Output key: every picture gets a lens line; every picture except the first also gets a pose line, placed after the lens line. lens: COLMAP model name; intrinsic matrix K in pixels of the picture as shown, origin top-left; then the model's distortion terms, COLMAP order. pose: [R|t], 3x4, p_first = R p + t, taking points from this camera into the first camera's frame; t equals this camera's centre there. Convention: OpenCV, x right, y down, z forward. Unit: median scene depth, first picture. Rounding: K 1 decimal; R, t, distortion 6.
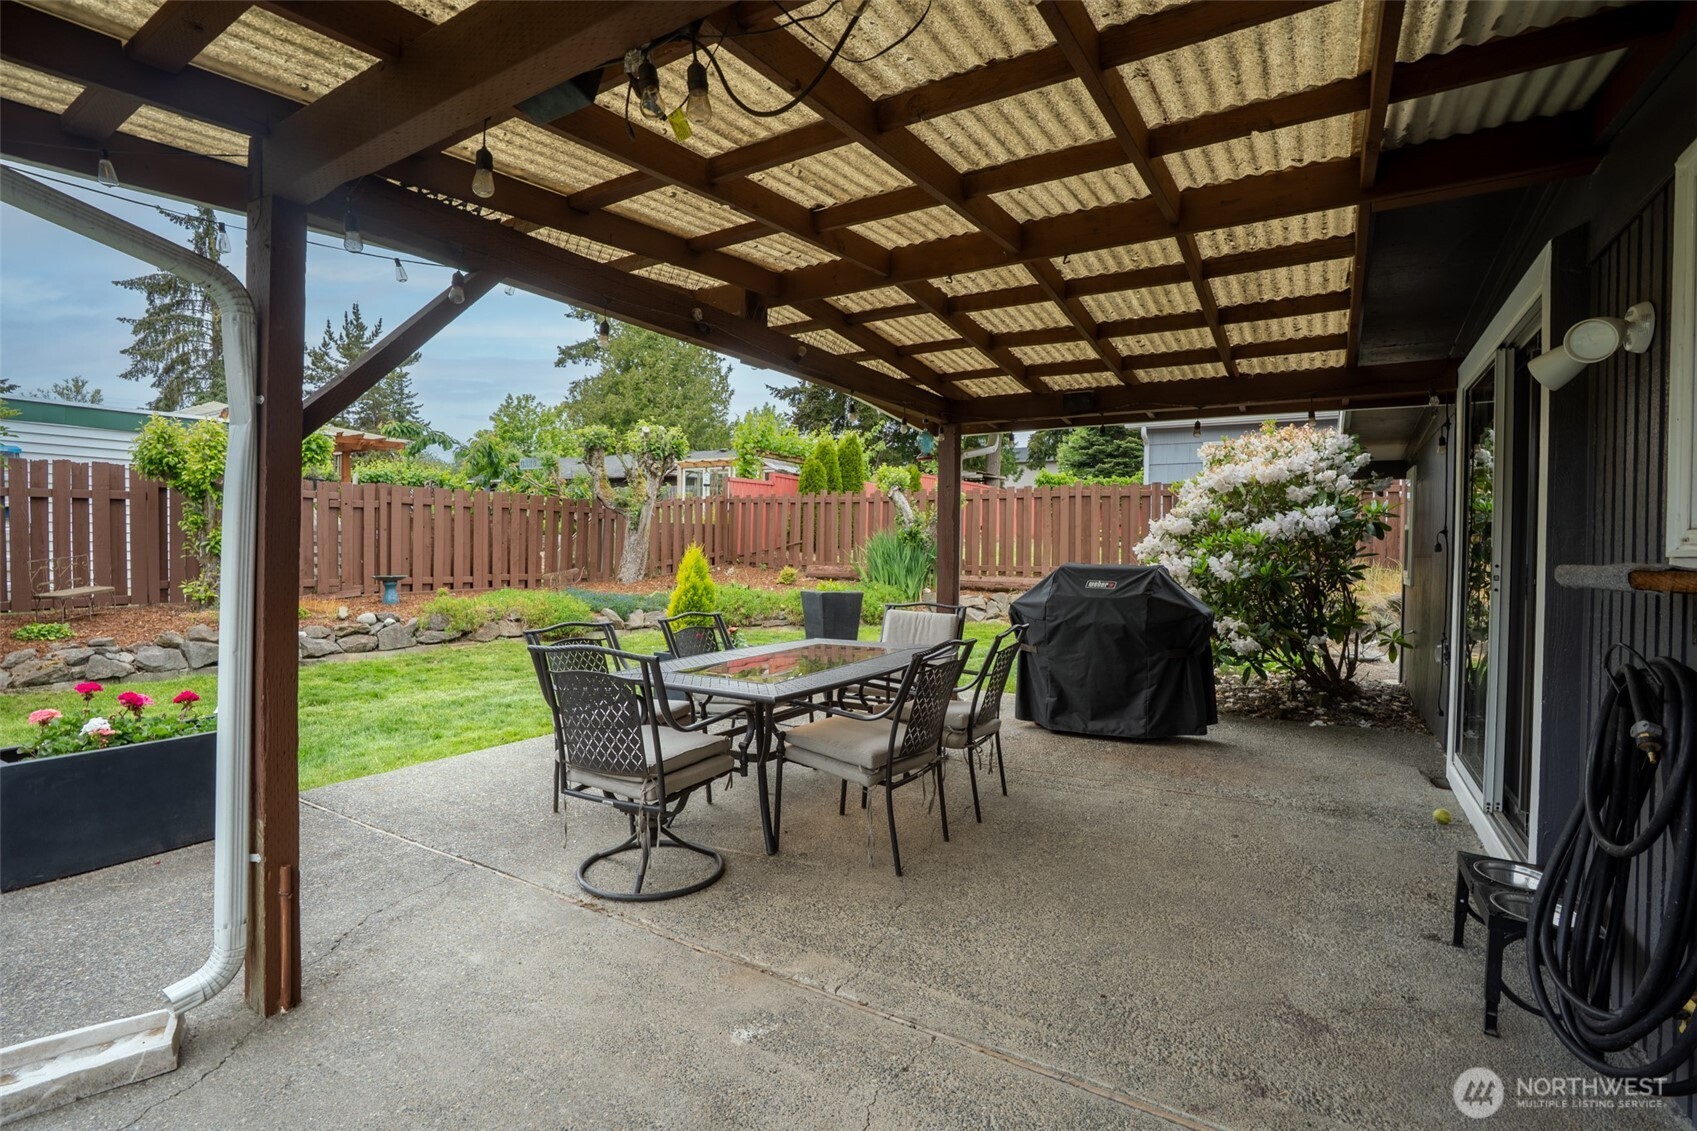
lens RADIAL K [[808.3, 0, 814.1], [0, 808.3, 562.8], [0, 0, 1]] dist [-0.012471, 0.005351]
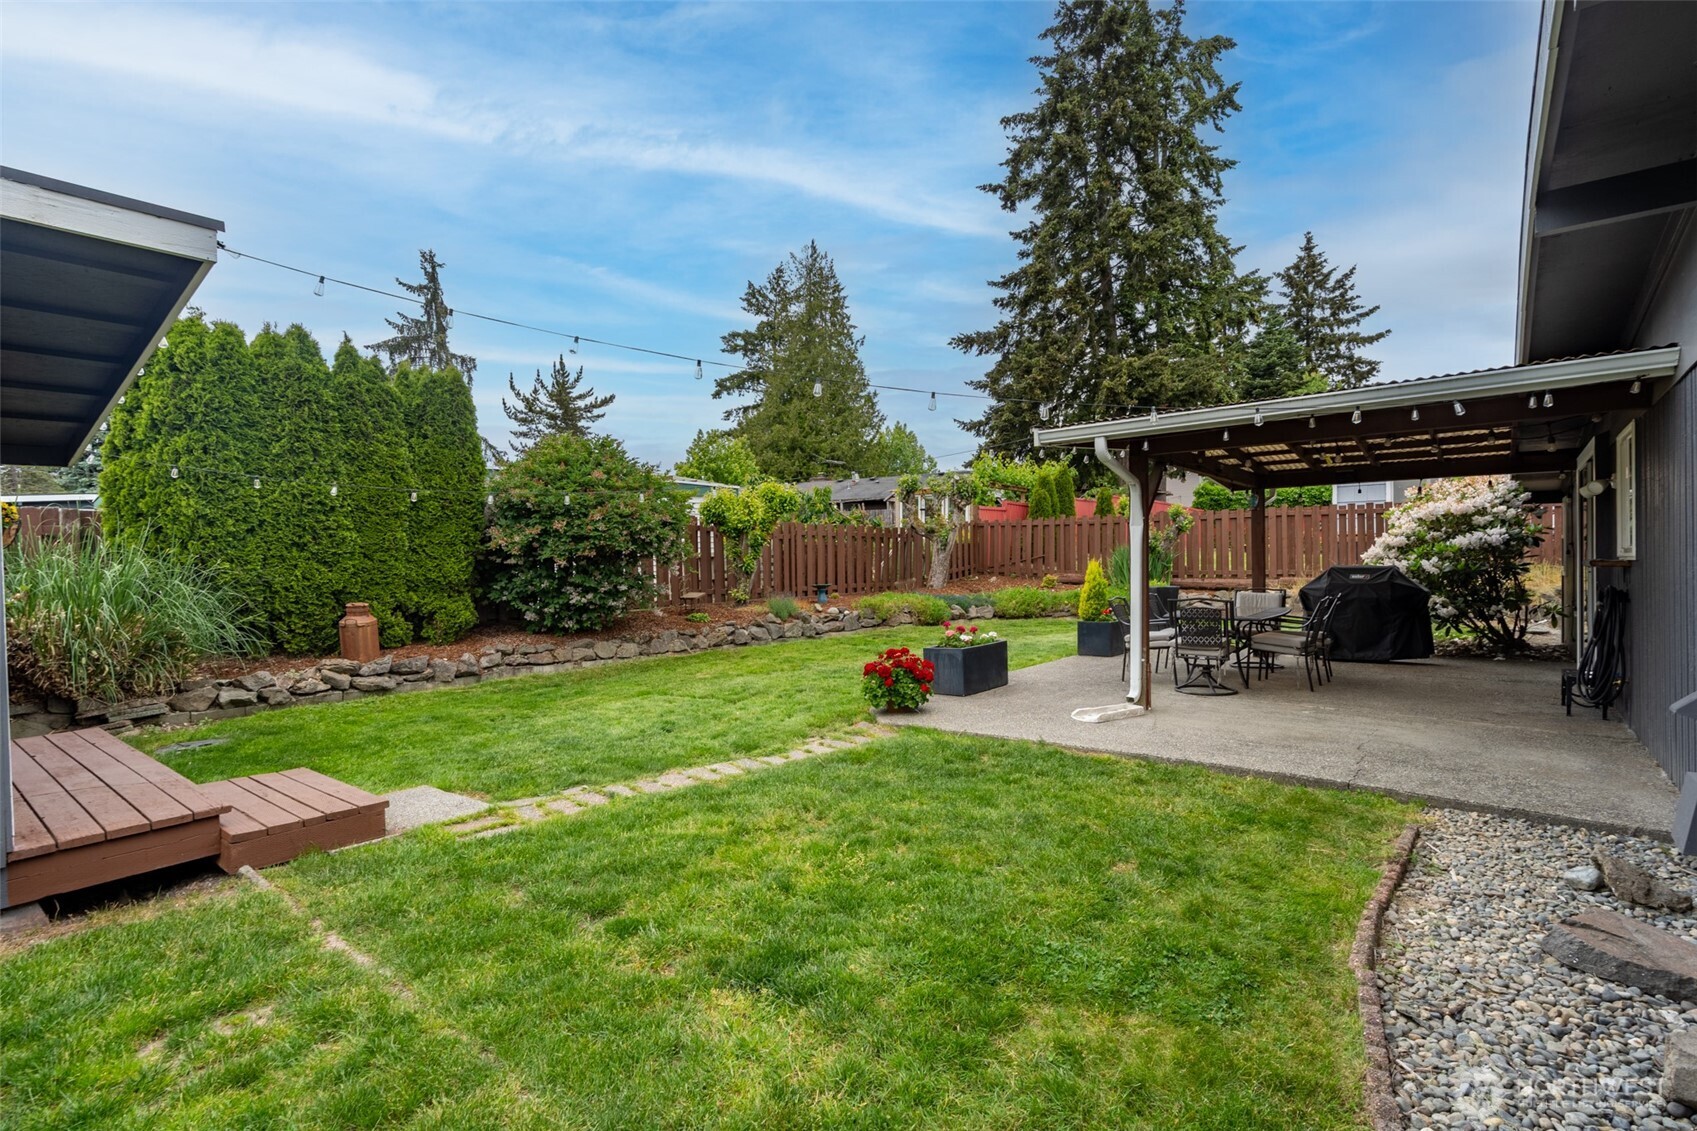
lens RADIAL K [[808.3, 0, 839.9], [0, 808.3, 551.3], [0, 0, 1]] dist [-0.012471, 0.005351]
pose [[0.991831, -0.020460, -0.125911, -0.426187], [0.016126, 0.999245, -0.035345, 0.012370], [0.126539, 0.033026, 0.991412, -0.685753]]
